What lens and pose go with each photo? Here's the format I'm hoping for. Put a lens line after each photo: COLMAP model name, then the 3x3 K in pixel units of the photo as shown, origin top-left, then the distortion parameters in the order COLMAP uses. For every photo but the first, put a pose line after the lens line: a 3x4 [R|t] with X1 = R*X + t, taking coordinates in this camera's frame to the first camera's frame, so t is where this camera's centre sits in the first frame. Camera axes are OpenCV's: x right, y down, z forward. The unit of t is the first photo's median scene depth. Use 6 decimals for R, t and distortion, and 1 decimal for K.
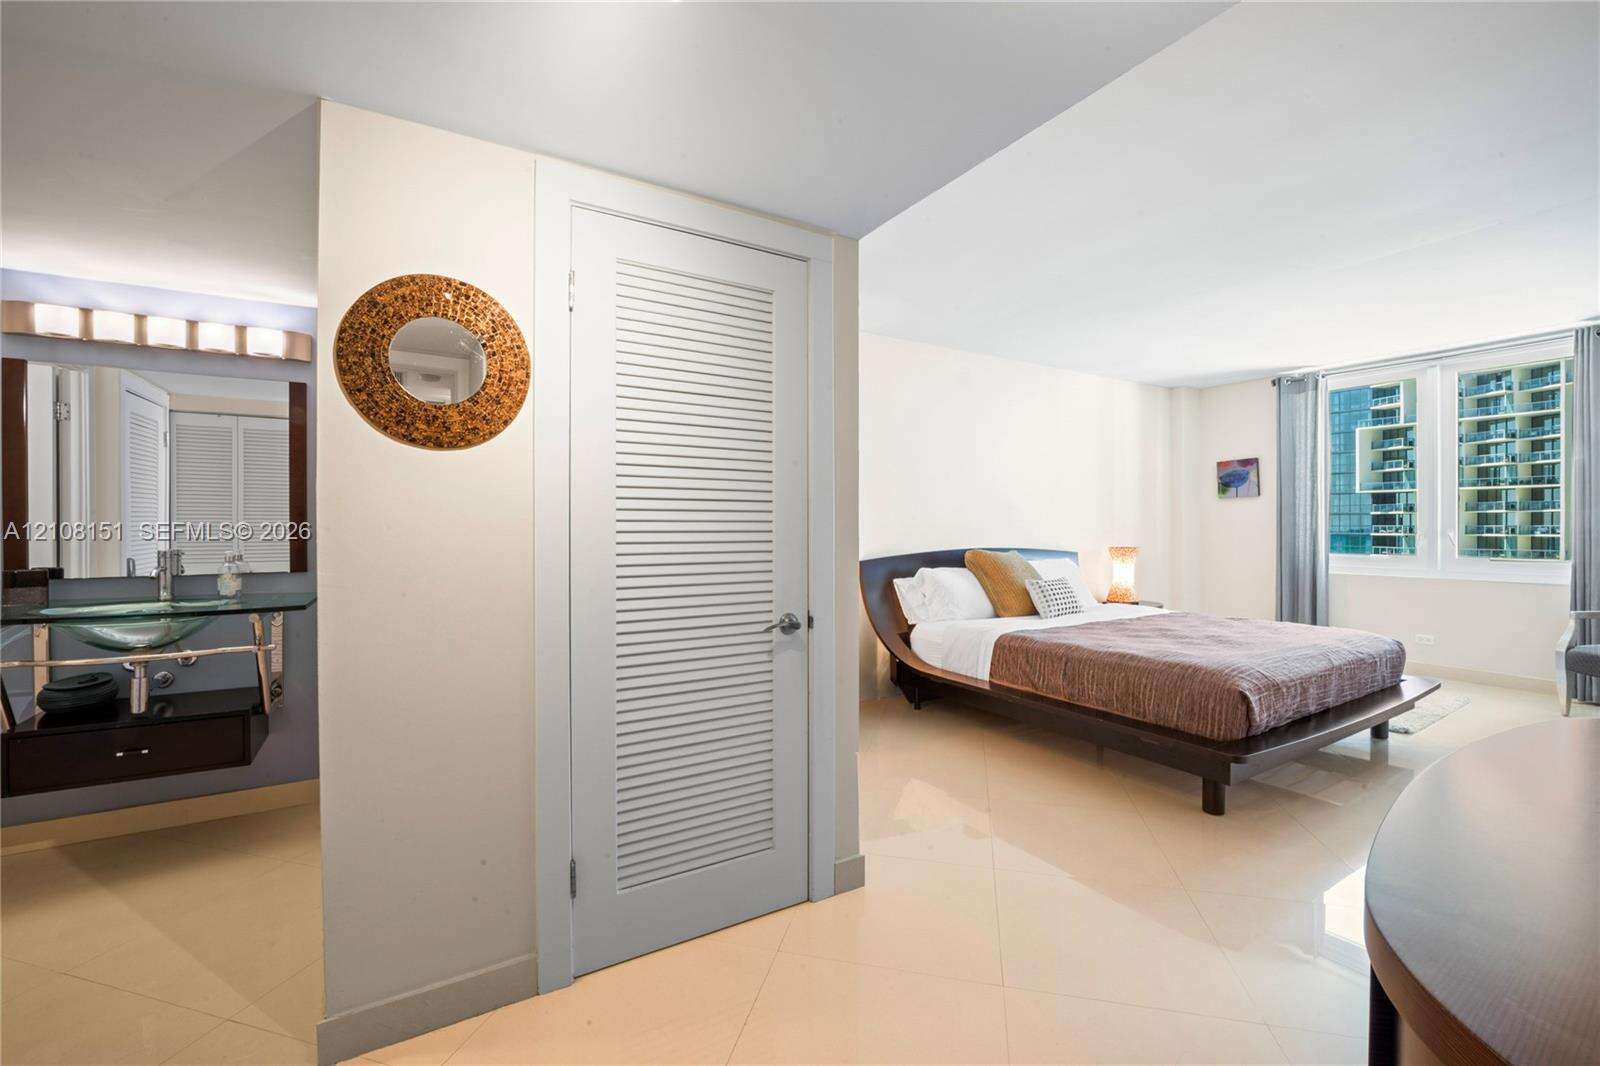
lens RADIAL K [[656.5, 0, 800.1], [0, 656.5, 529.4], [0, 0, 1]] dist [-0.018163, 0.000378]
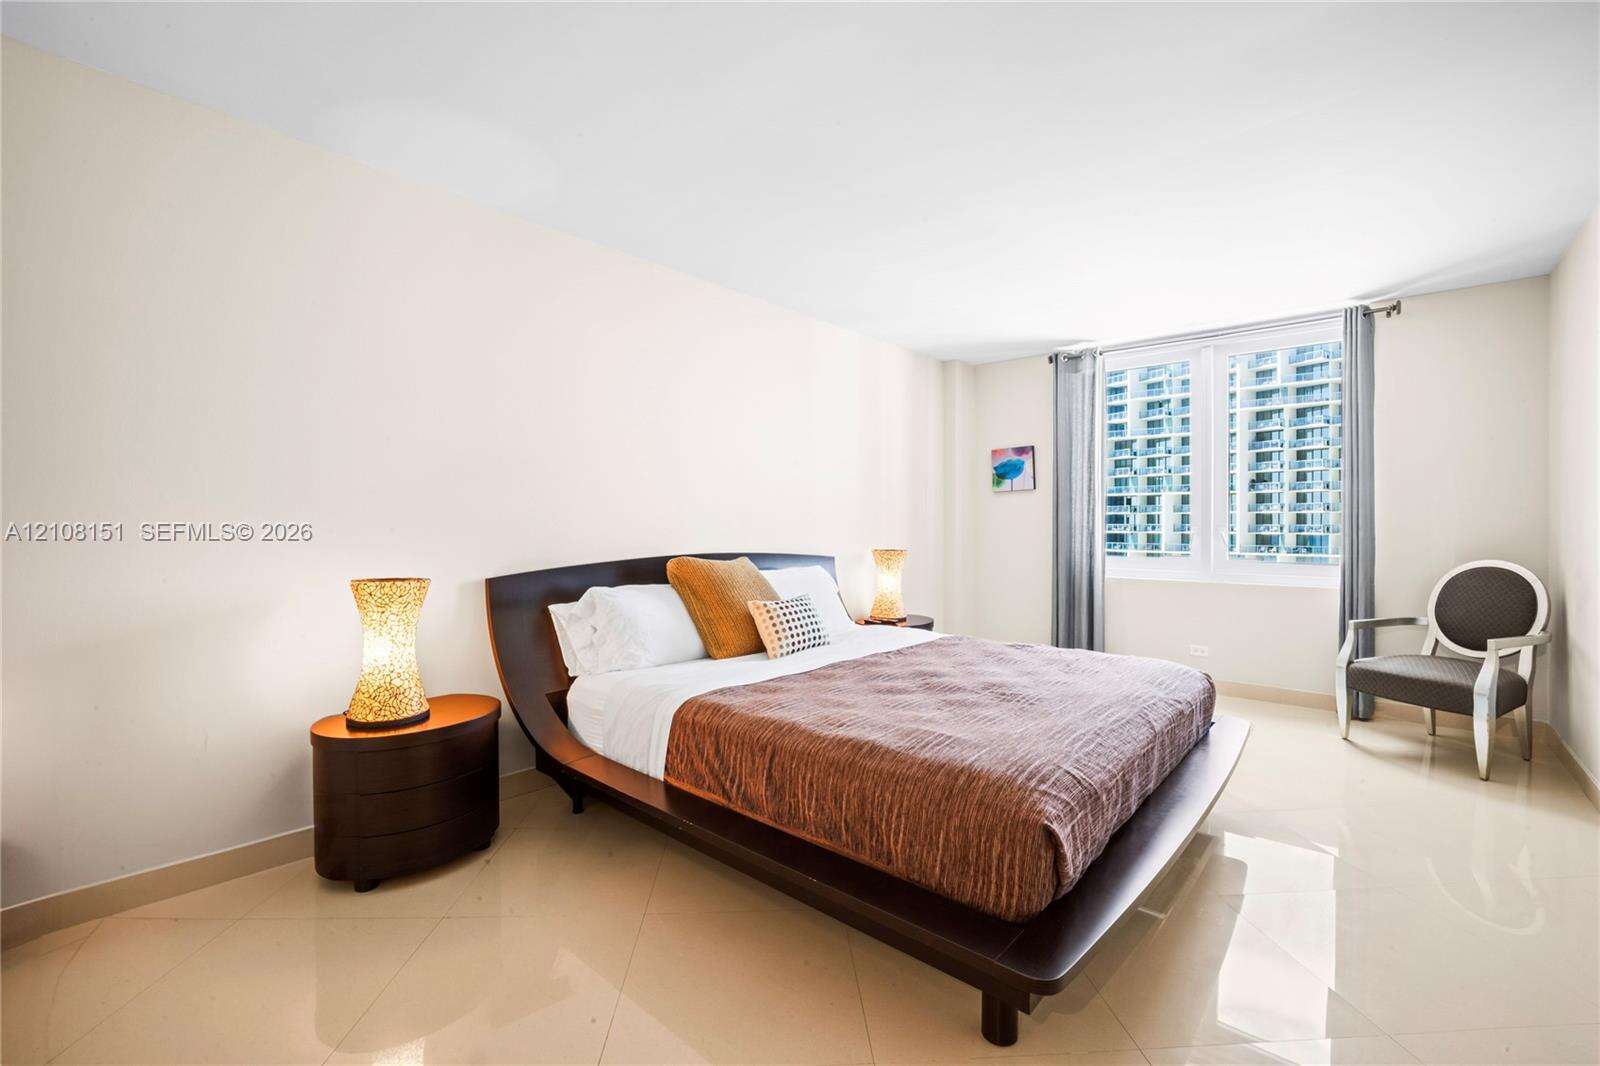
lens RADIAL K [[688.3, 0, 800.0], [0, 688.3, 533.0], [0, 0, 1]] dist [0.000332, -0.000052]
pose [[0.953957, -0.001276, 0.299940, 0.203211], [-0.001242, 0.999966, 0.008203, -0.000054], [-0.299940, -0.008198, 0.953923, 0.337380]]
